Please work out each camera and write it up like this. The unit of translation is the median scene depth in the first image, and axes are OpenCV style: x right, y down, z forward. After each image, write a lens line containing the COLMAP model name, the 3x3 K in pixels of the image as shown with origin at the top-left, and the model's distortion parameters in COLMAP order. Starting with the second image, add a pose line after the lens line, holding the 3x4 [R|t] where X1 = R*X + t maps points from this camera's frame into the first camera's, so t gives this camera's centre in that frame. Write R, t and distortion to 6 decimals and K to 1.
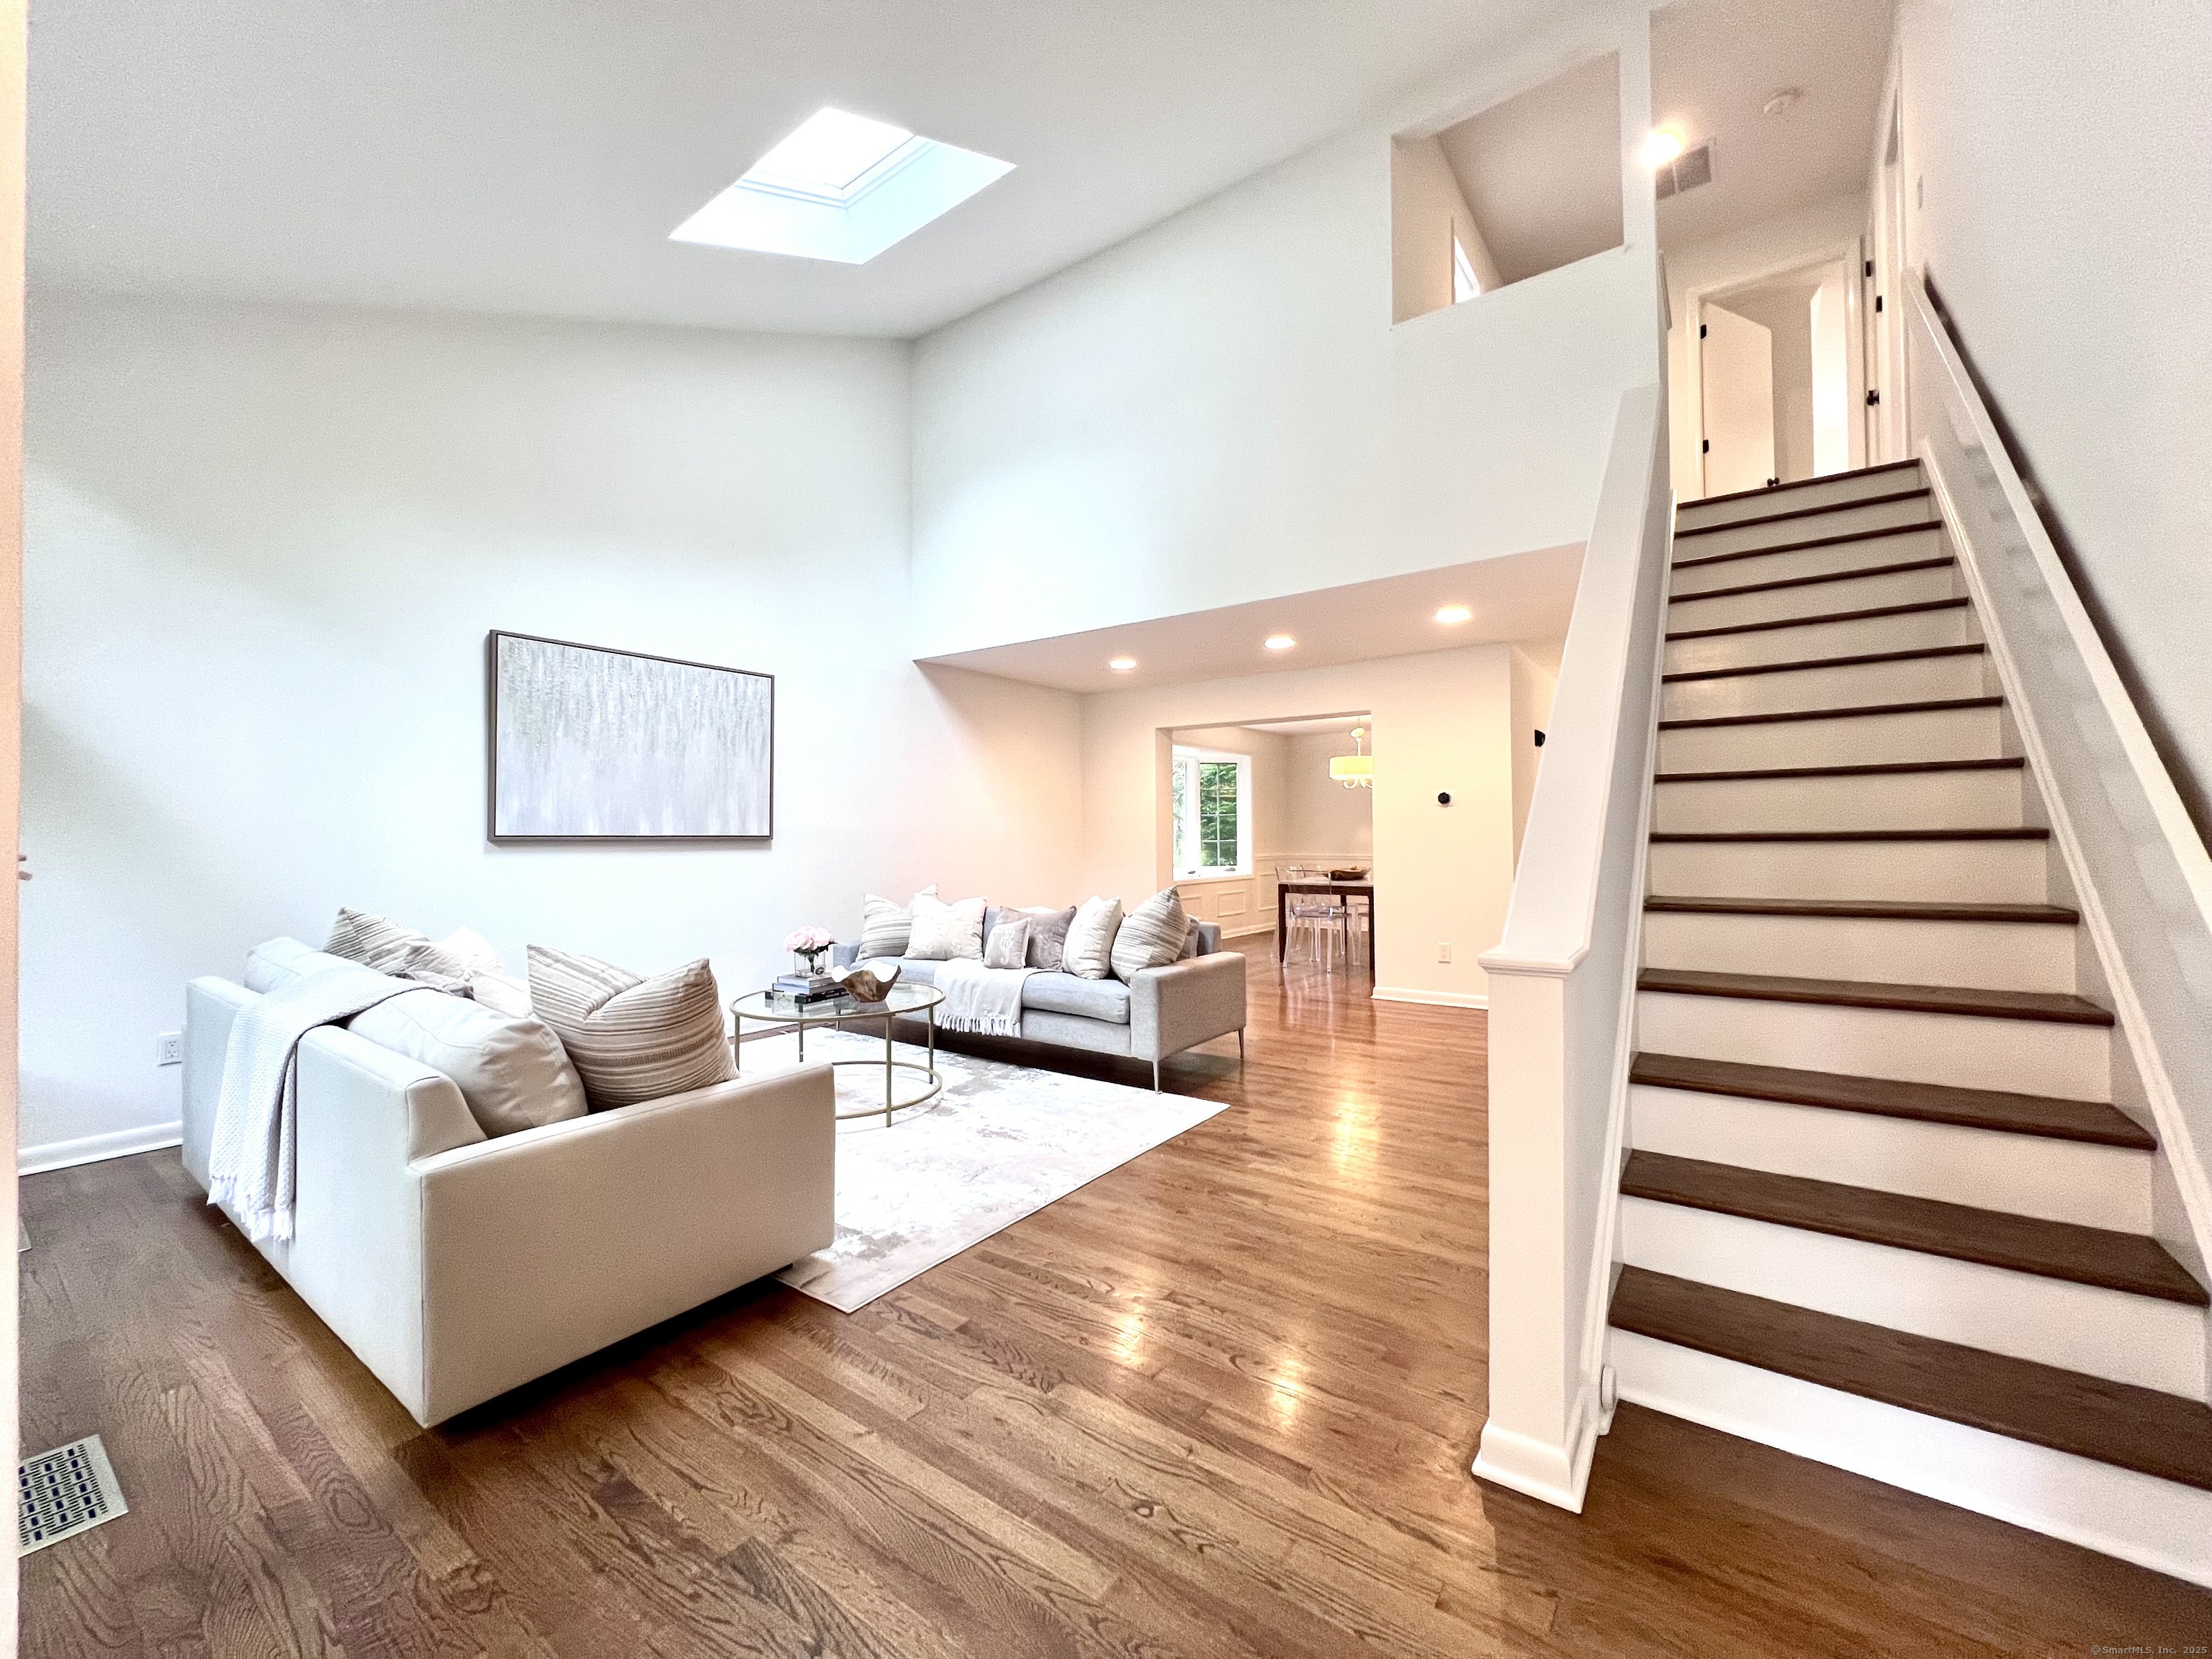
lens RADIAL K [[880.3, 0, 1105.3], [0, 880.3, 825.7], [0, 0, 1]] dist [-0.000288, 0.000043]
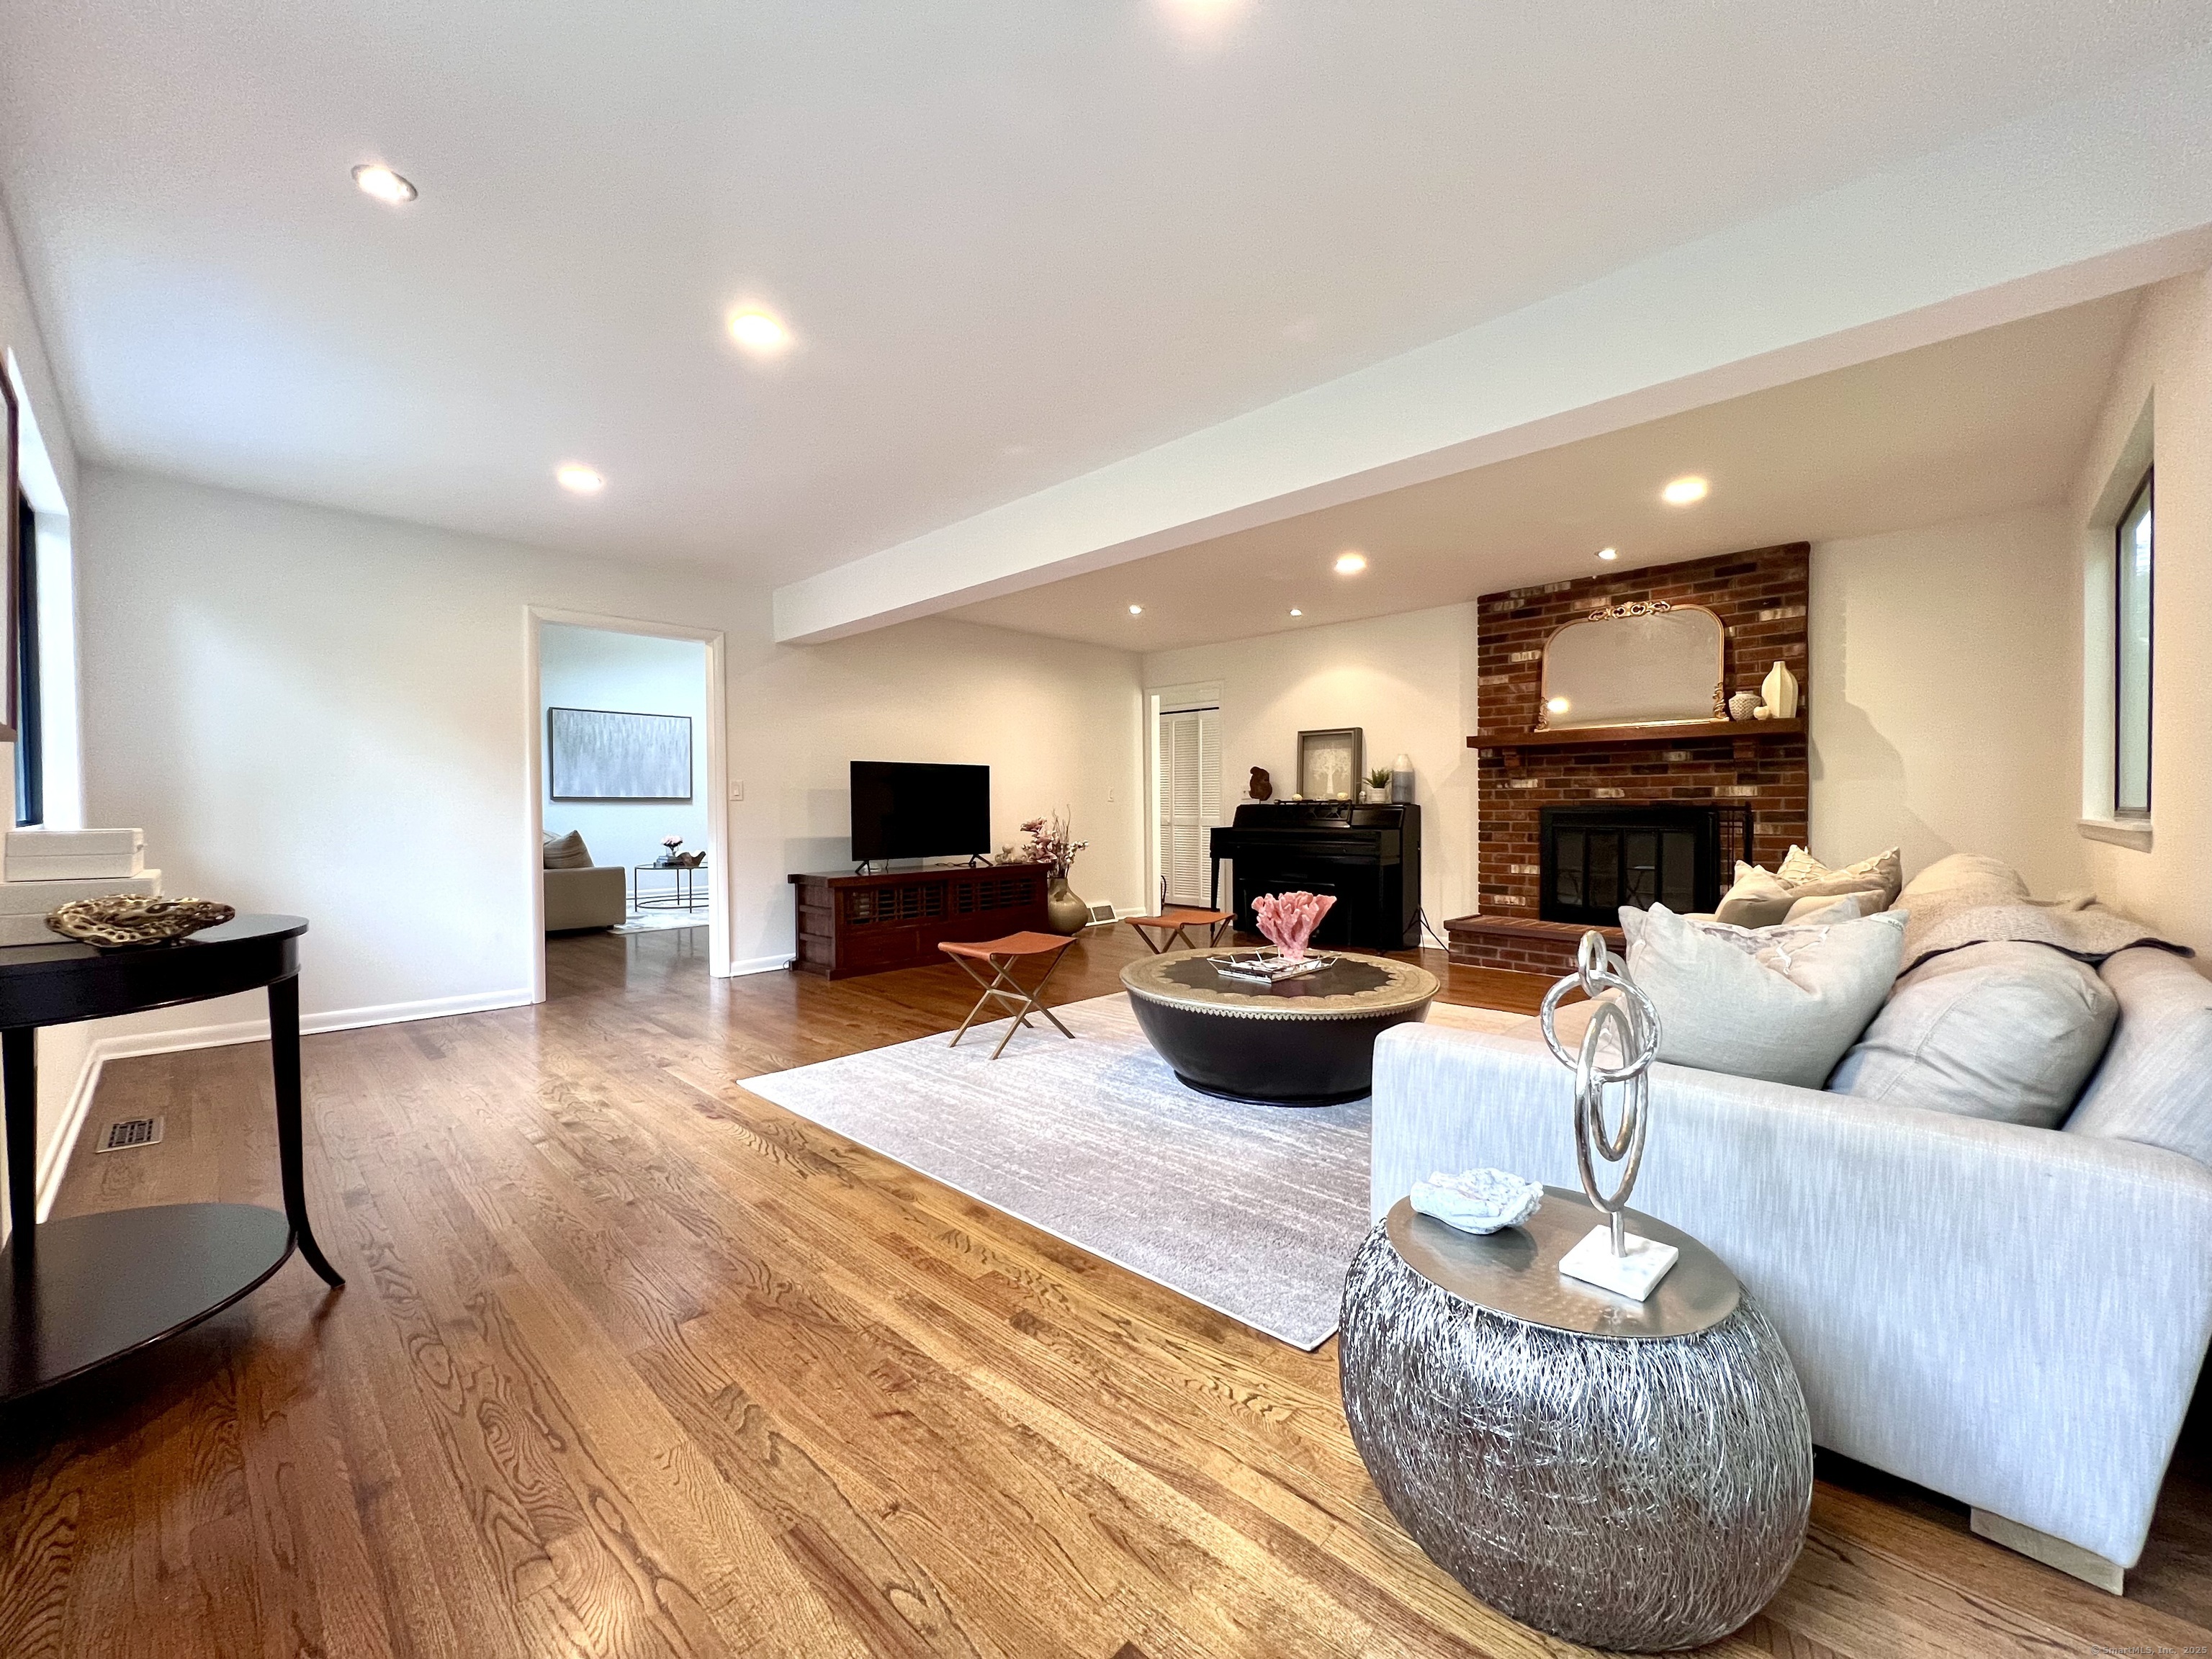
lens RADIAL K [[880.3, 0, 1106.7], [0, 880.3, 826.2], [0, 0, 1]] dist [-0.000288, 0.000043]
pose [[0.990196, 0.000898, -0.139683, 0.974230], [0.003447, 0.999518, 0.030862, 0.019789], [0.139644, -0.031040, 0.989715, -0.989314]]
